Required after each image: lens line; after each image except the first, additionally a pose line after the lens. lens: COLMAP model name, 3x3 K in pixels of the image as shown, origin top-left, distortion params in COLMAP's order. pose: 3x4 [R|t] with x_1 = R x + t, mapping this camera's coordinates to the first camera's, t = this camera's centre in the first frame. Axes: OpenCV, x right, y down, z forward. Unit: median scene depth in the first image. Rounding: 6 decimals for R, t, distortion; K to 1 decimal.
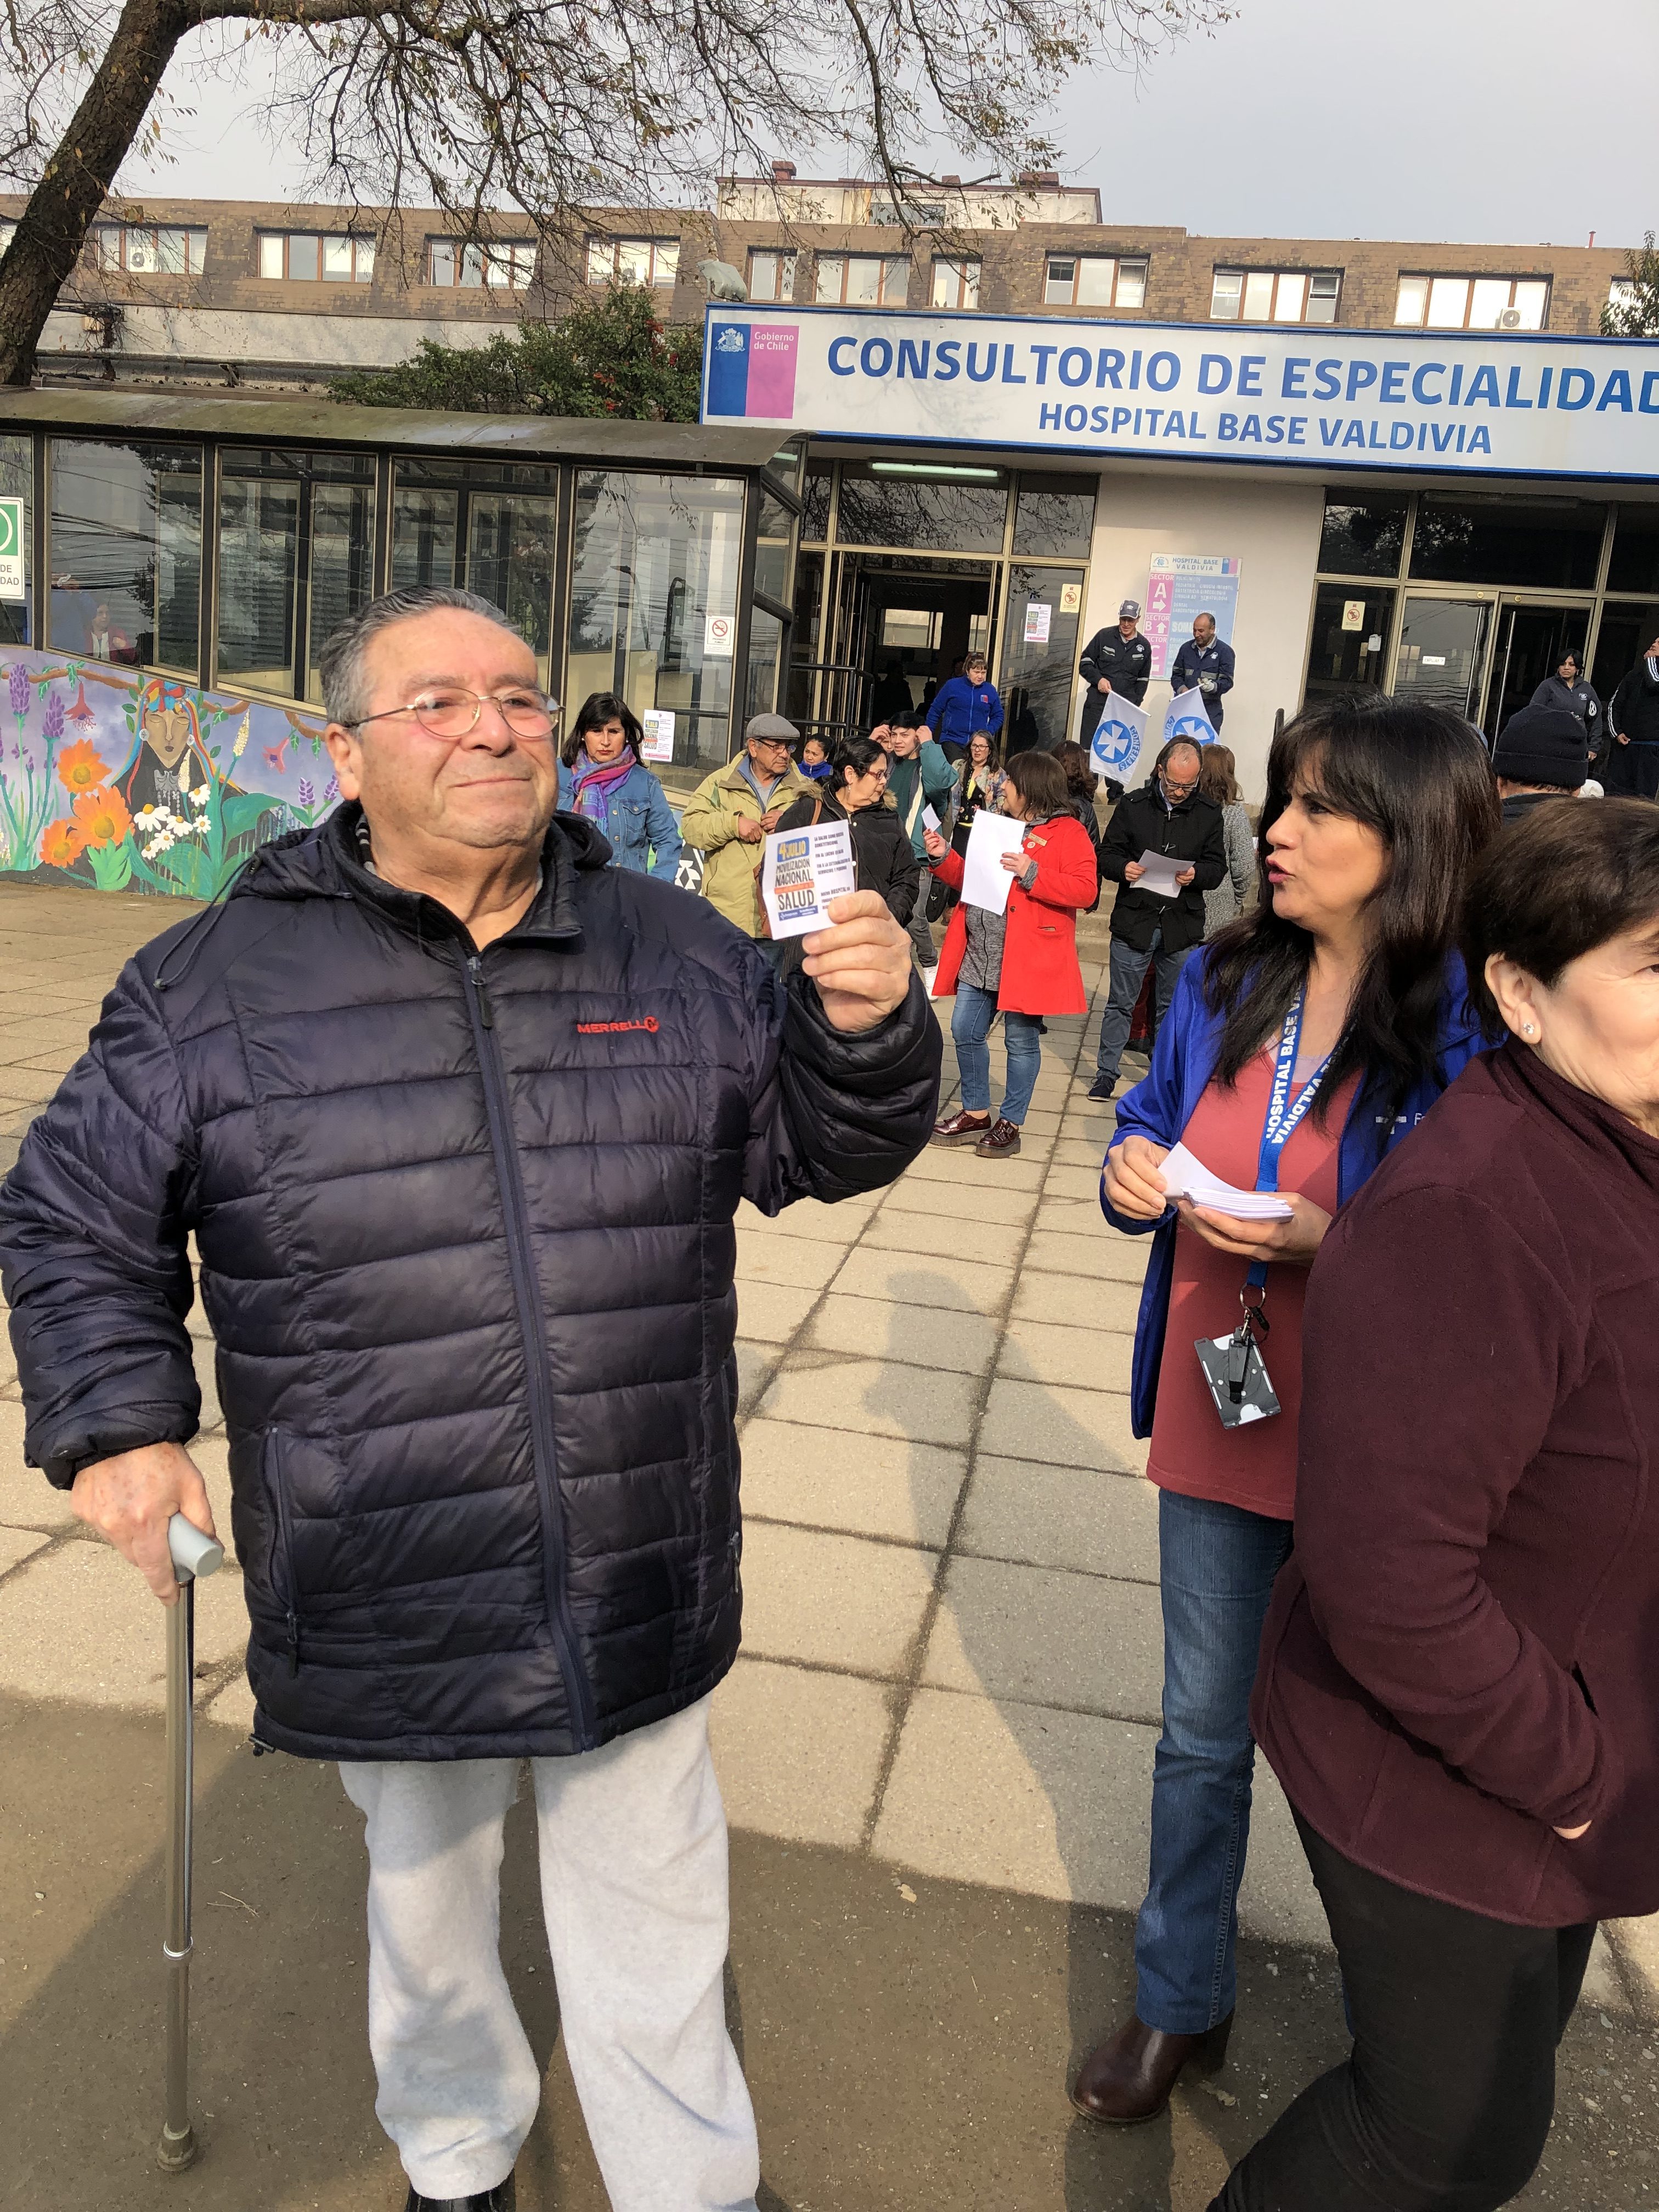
lens RADIAL K [[1892.0, 0, 843.2], [0, 1892.0, 1132.0], [0, 0, 1]] dist [-0.037786, 0.147272]
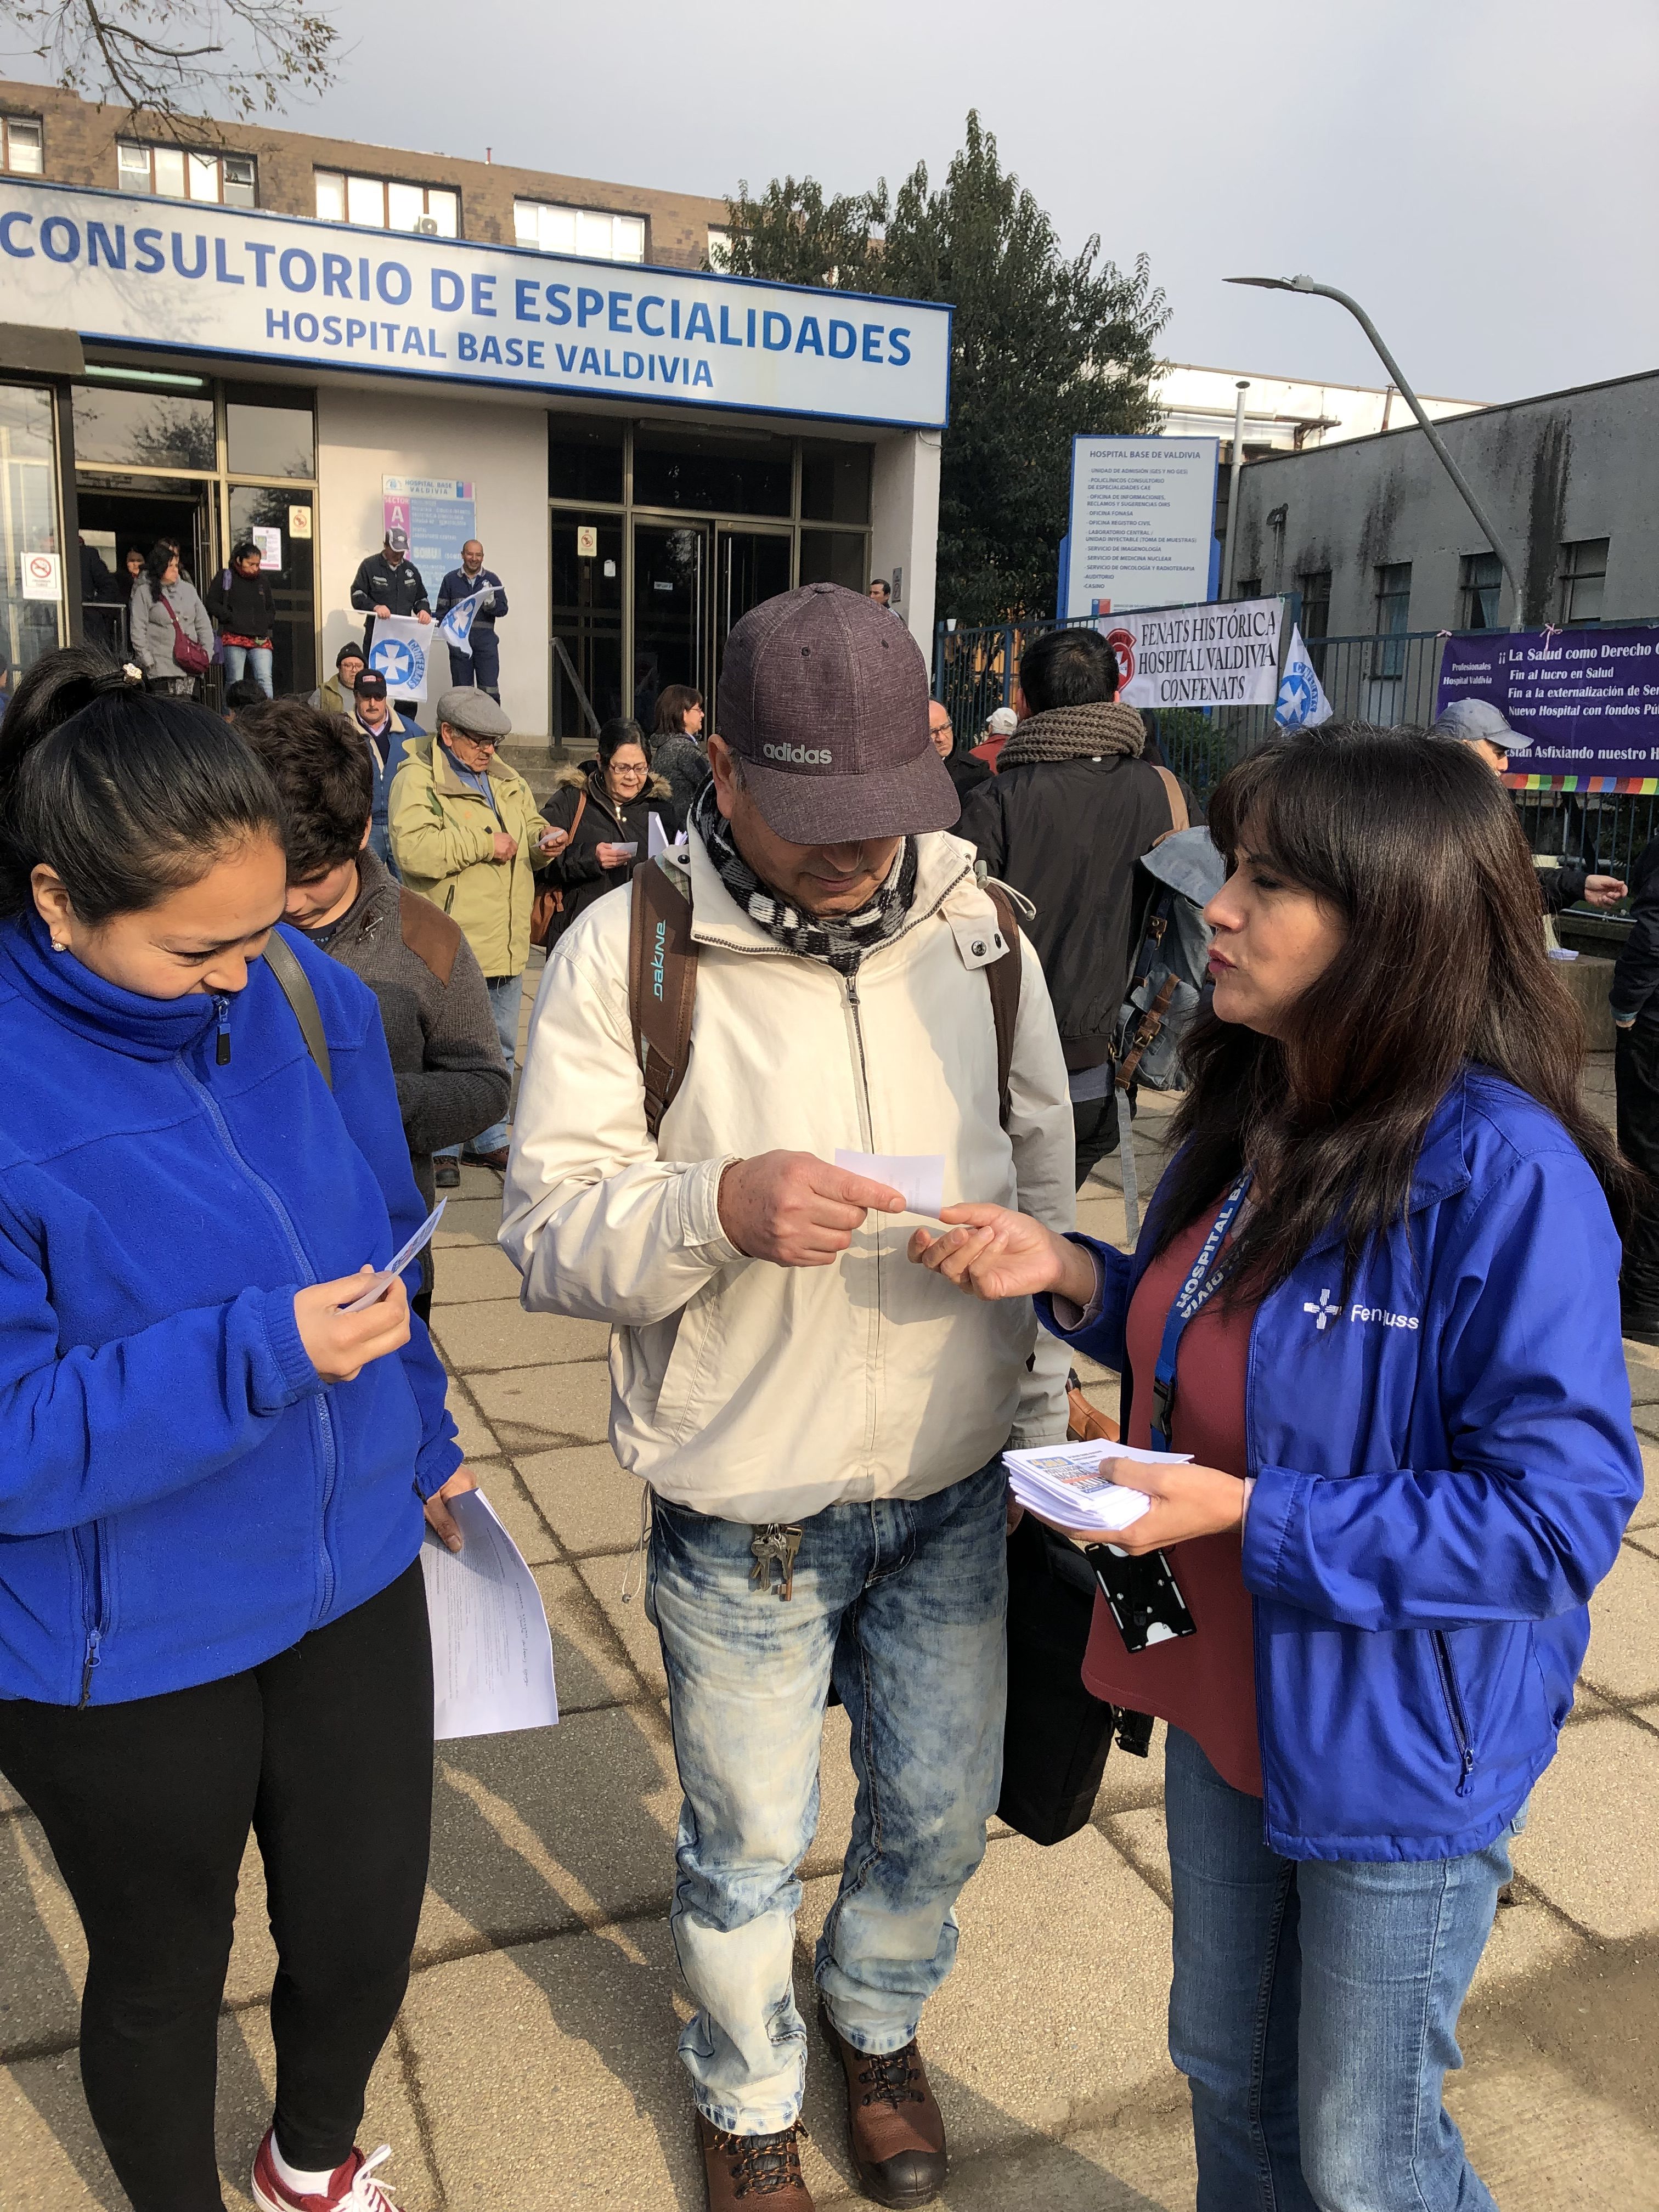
lens RADIAL K [[1839.9, 0, 861.8], [0, 1839.9, 1103.8], [0, 0, 1]] dist [0.033542, 0.011543]
pose [[0.838362, -0.164733, 0.519627, -0.187696], [0.141913, 0.986332, 0.083726, -0.038337], [-0.526317, 0.003549, 0.850281, 0.077977]]
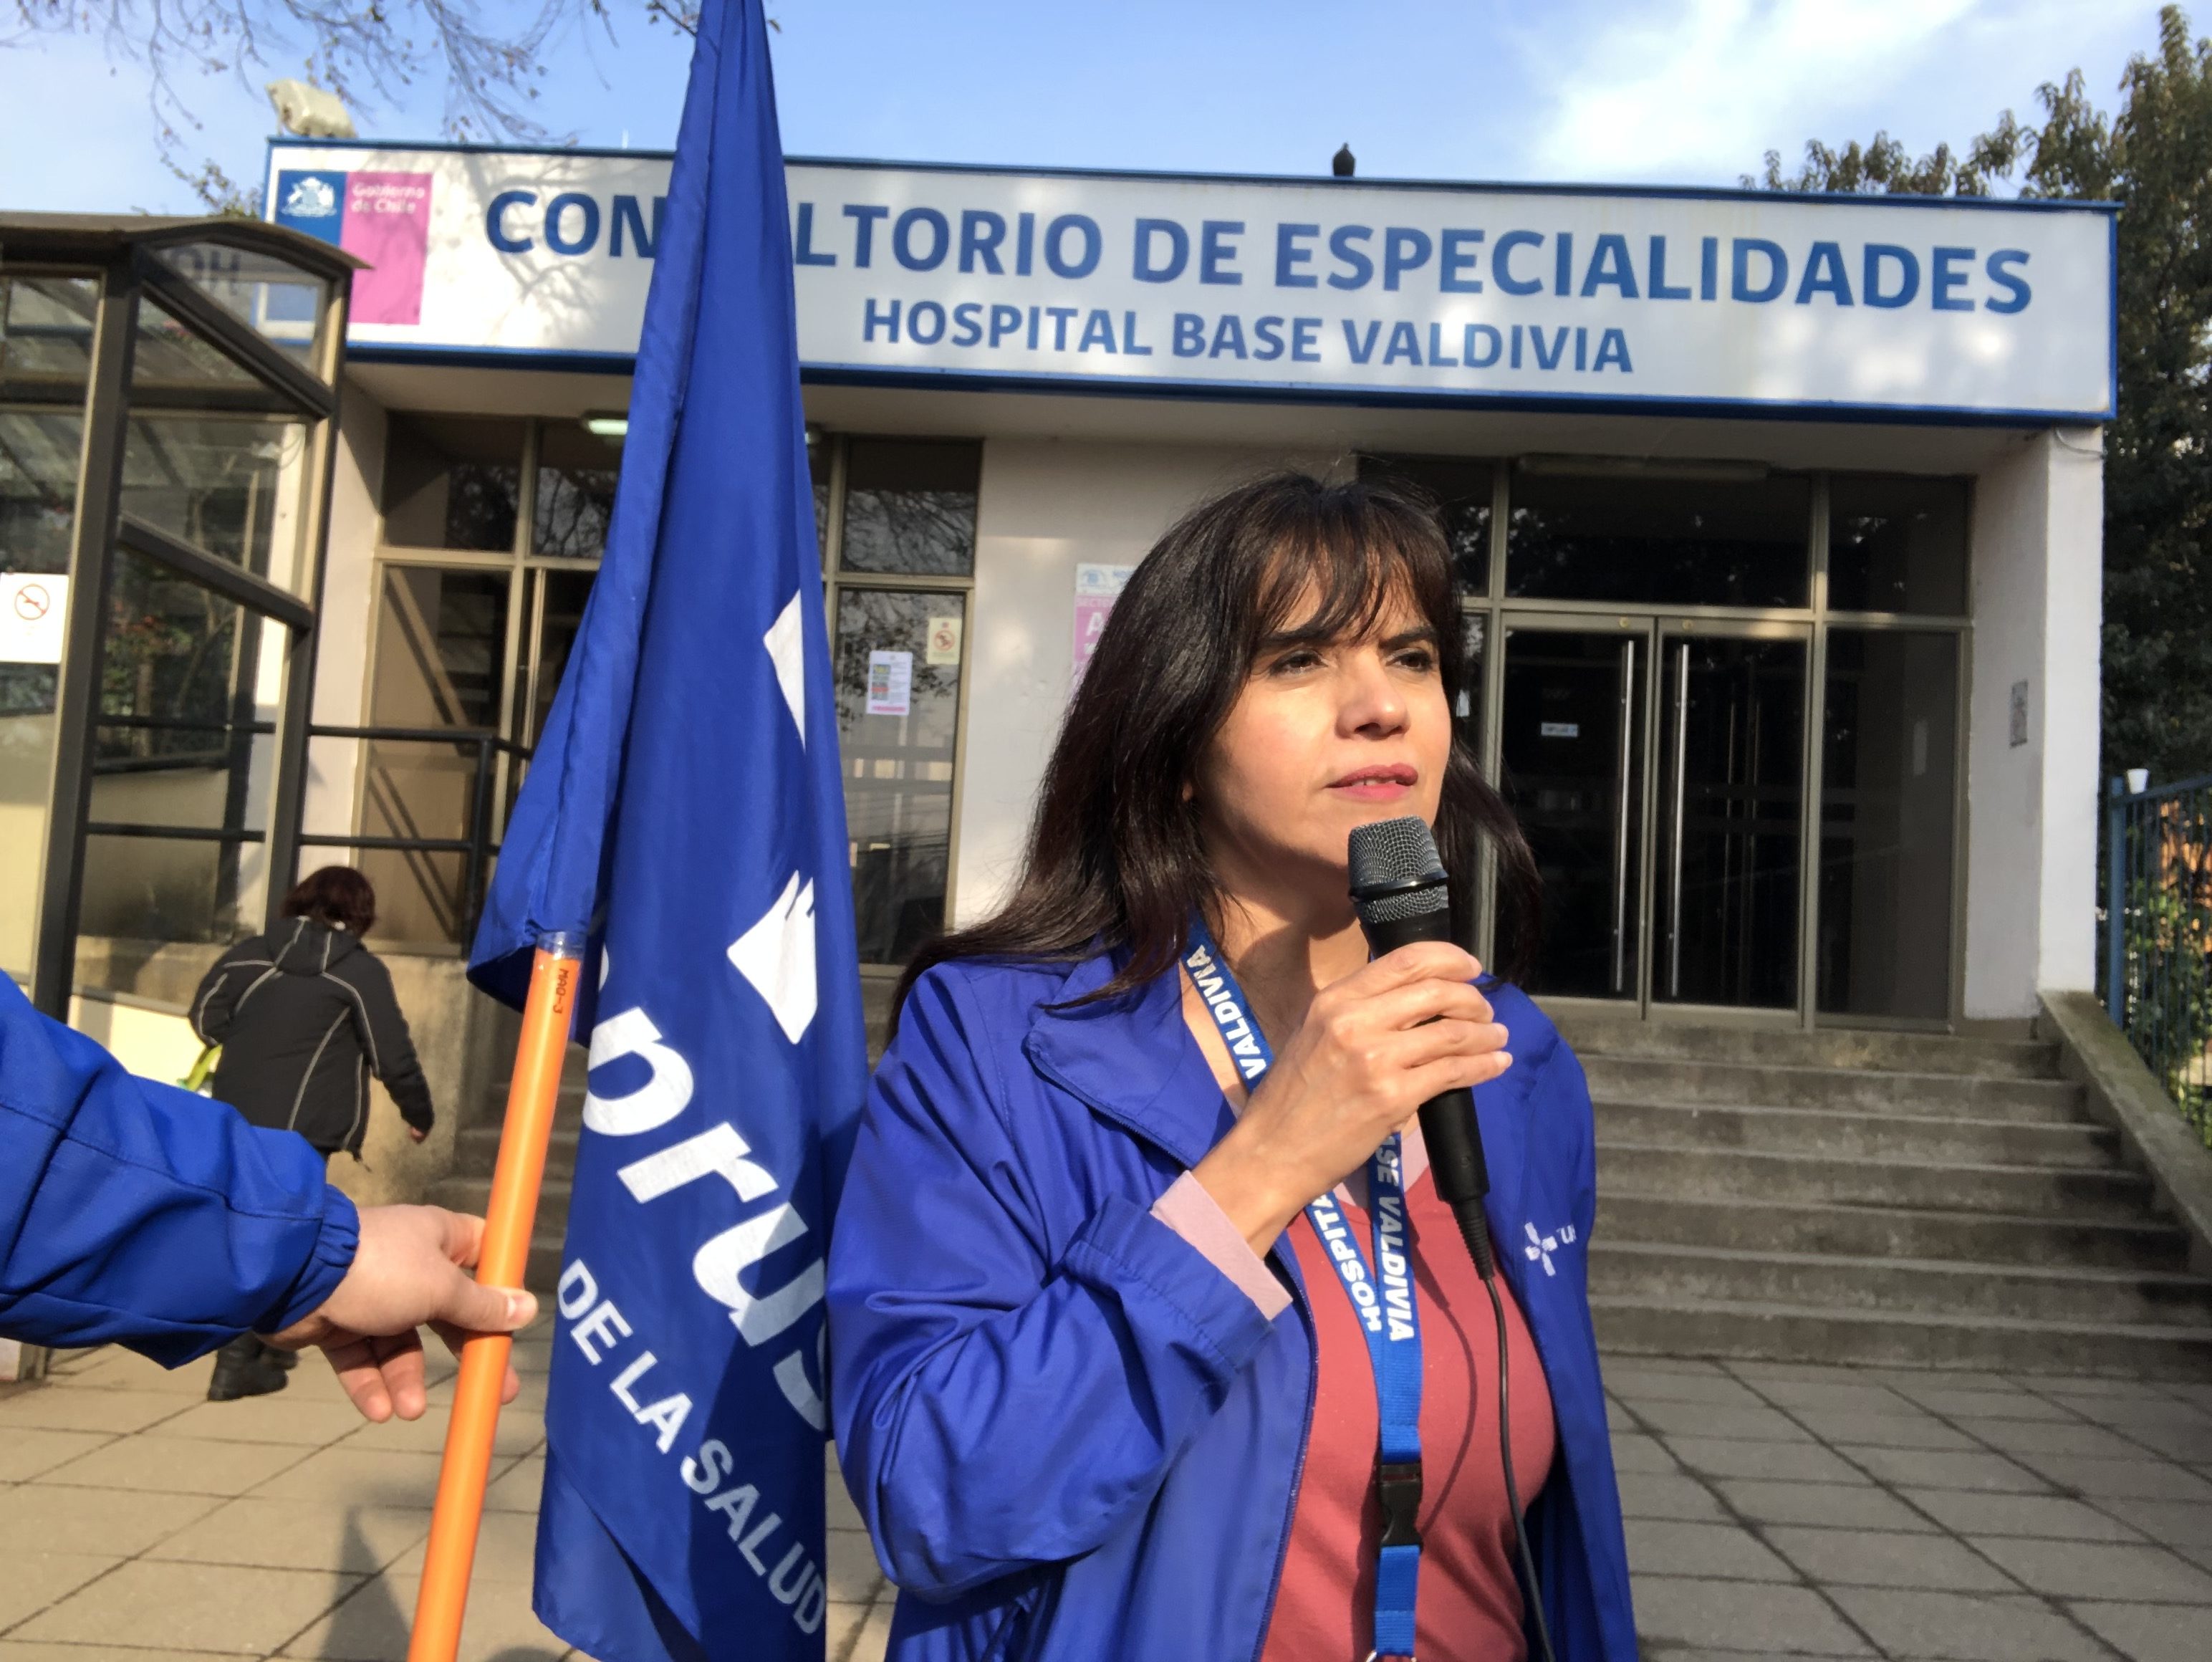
lens RADIAL K [[1900.2, 0, 1201.9], [0, 1900.2, 860.4], [0, 0, 1]] dist [0.117880, -0.299227]
pose [[0.992364, -0.022125, 0.121347, 0.132825], [0.052256, 0.966545, -0.251118, -0.070114], [-0.111731, 0.255541, 0.960320, 0.476318]]
